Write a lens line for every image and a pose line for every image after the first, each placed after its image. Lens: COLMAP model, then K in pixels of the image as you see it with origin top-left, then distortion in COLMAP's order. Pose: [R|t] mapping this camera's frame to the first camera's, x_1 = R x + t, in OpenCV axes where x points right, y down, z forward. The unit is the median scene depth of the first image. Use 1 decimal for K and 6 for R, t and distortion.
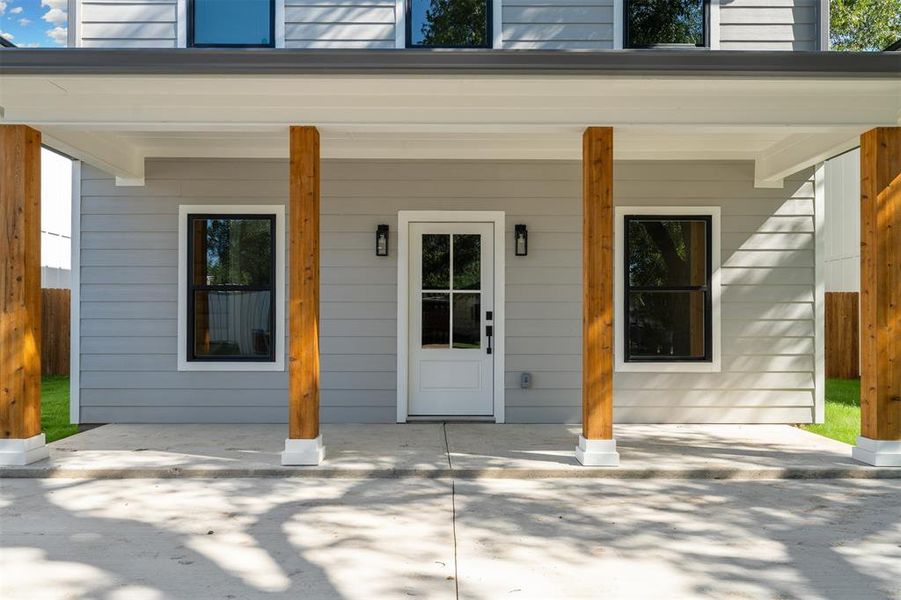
lens RADIAL K [[304.9, 0, 449.7], [0, 304.9, 305.6], [0, 0, 1]] dist [-0.000583, -0.000178]
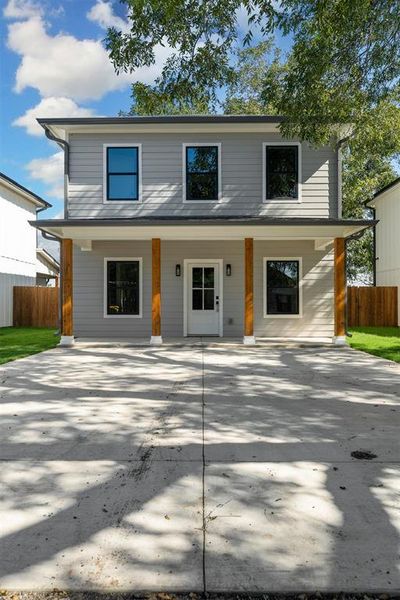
lens RADIAL K [[203.0, 0, 201.8], [0, 203.0, 296.4], [0, 0, 1]] dist [-0.000583, -0.000178]
pose [[0.999746, -0.003573, -0.022265, 0.032184], [0.003831, 0.999926, 0.011580, 0.000859], [0.022222, -0.011663, 0.999685, -0.816452]]
